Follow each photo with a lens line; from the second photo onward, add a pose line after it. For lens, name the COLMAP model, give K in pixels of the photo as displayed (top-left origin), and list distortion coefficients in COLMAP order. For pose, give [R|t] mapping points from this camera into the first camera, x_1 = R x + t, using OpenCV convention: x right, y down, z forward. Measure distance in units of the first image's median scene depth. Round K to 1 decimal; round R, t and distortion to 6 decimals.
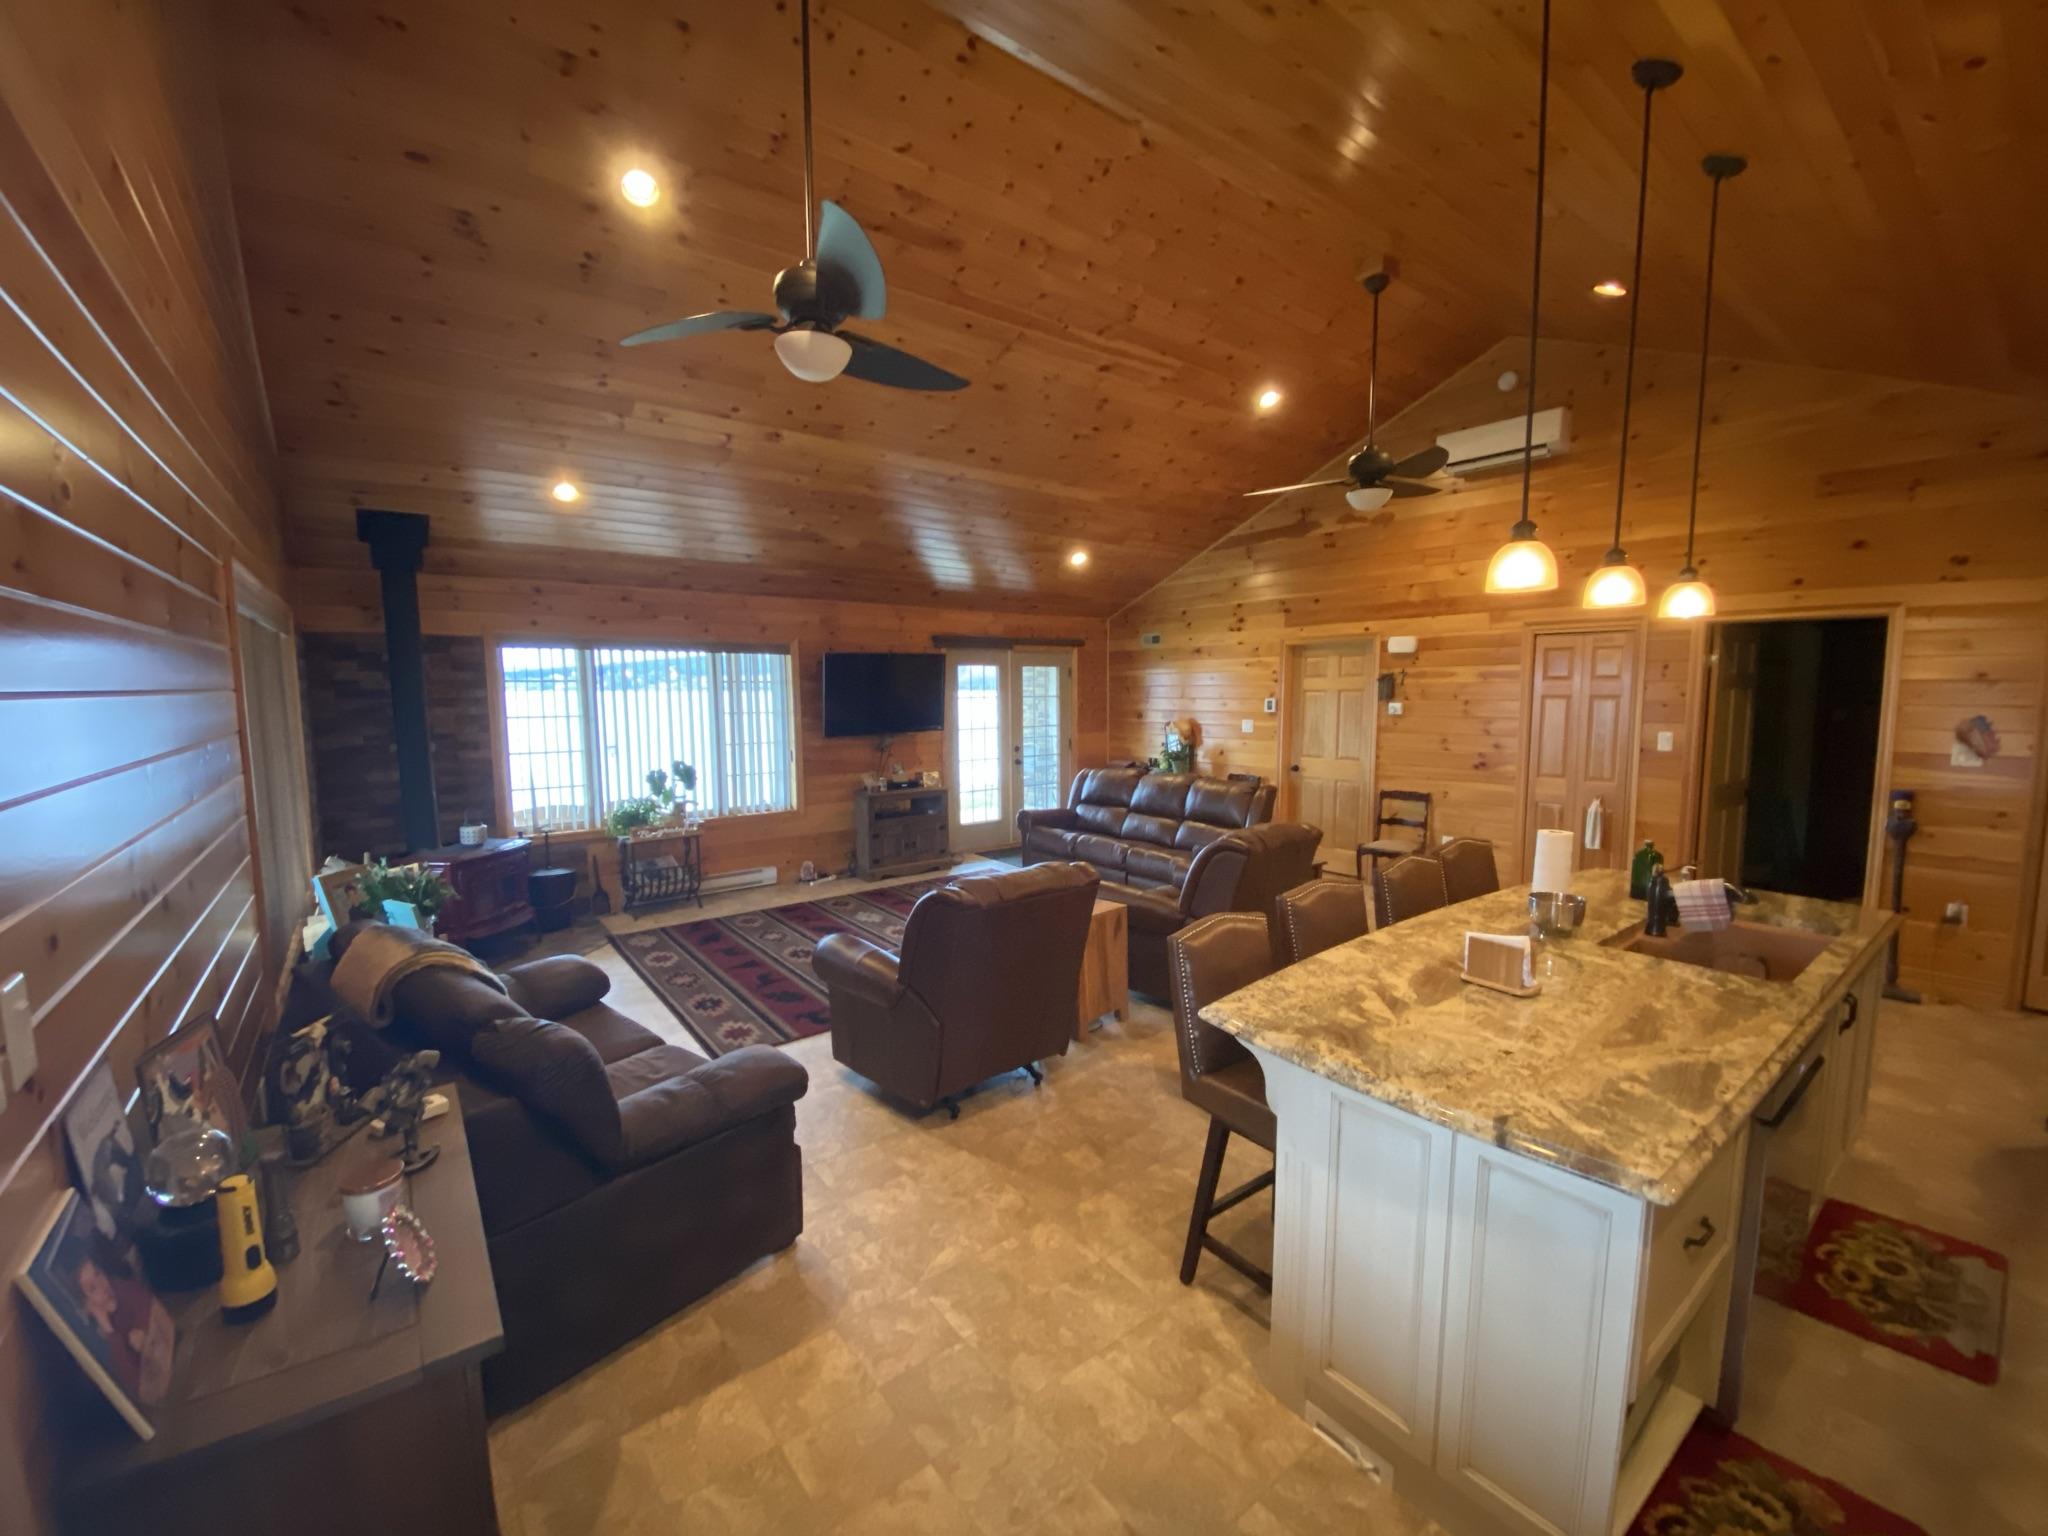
lens RADIAL K [[822.5, 0, 1015.5], [0, 822.5, 765.9], [0, 0, 1]] dist [0.014804, -0.019526]
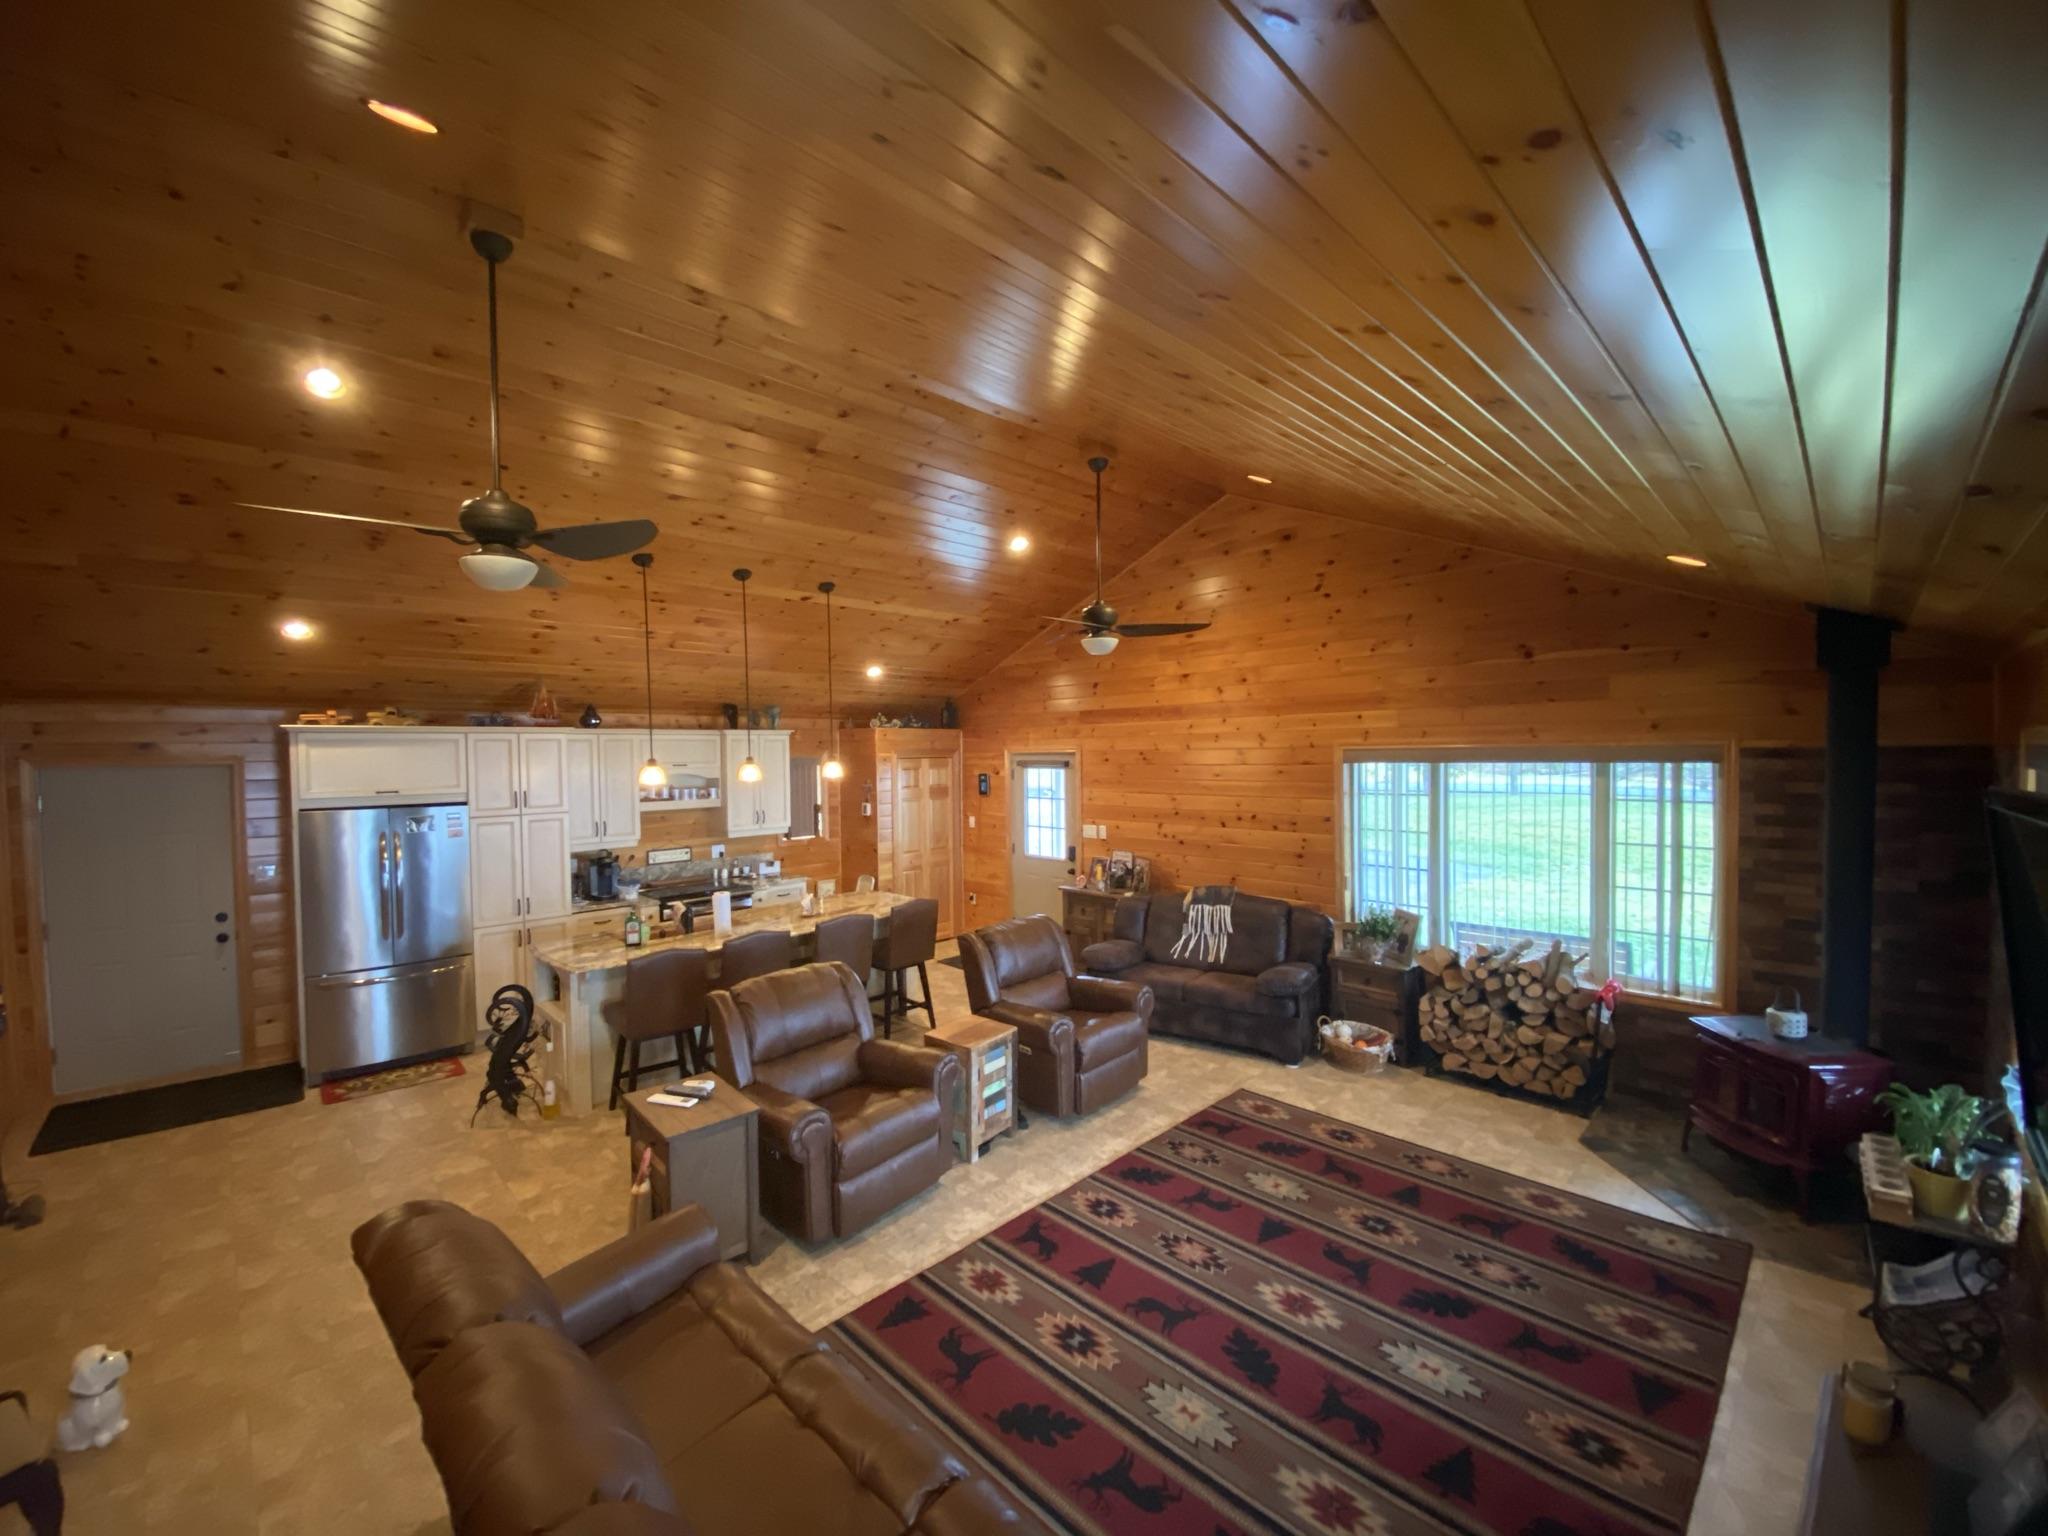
lens RADIAL K [[836.7, 0, 1018.2], [0, 836.7, 770.0], [0, 0, 1]] dist [0.054677, -0.036299]
pose [[-0.992190, 0.025413, -0.122116, 0.097928], [0.010323, 0.992397, 0.122647, -0.212191], [0.124304, 0.120429, -0.984909, 1.456998]]
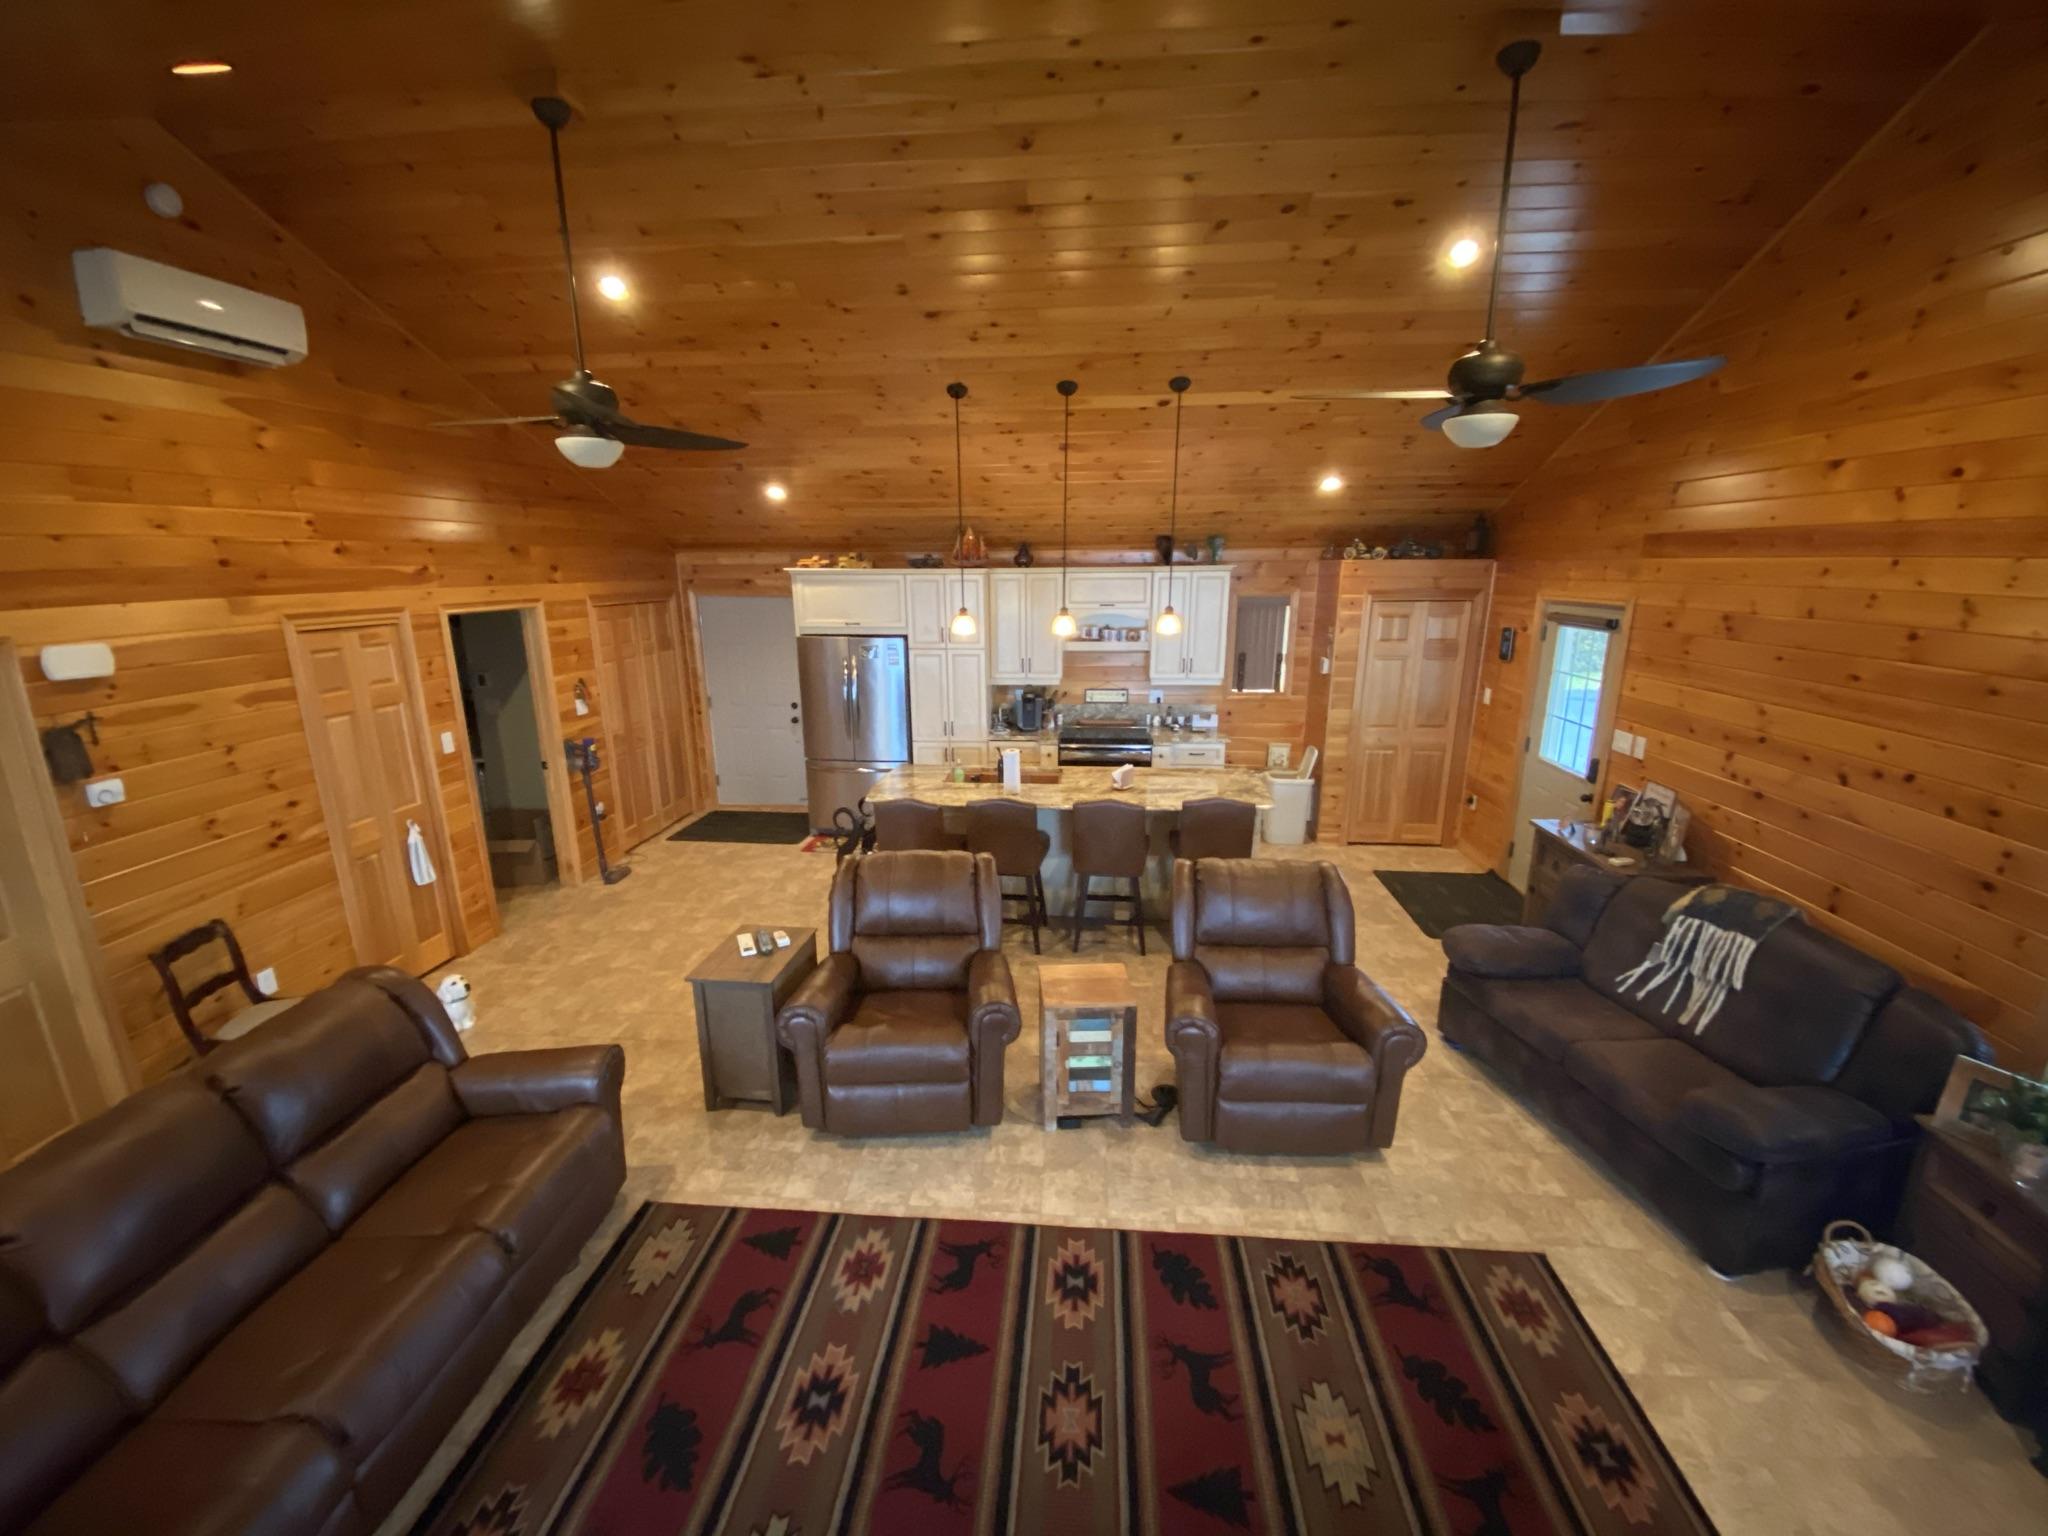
lens RADIAL K [[836.7, 0, 1018.2], [0, 836.7, 770.0], [0, 0, 1]] dist [0.054677, -0.036299]
pose [[-0.735099, -0.147827, 0.661647, -0.299328], [0.080404, 0.950041, 0.301591, -0.218138], [-0.673175, 0.274898, -0.686488, 1.127042]]
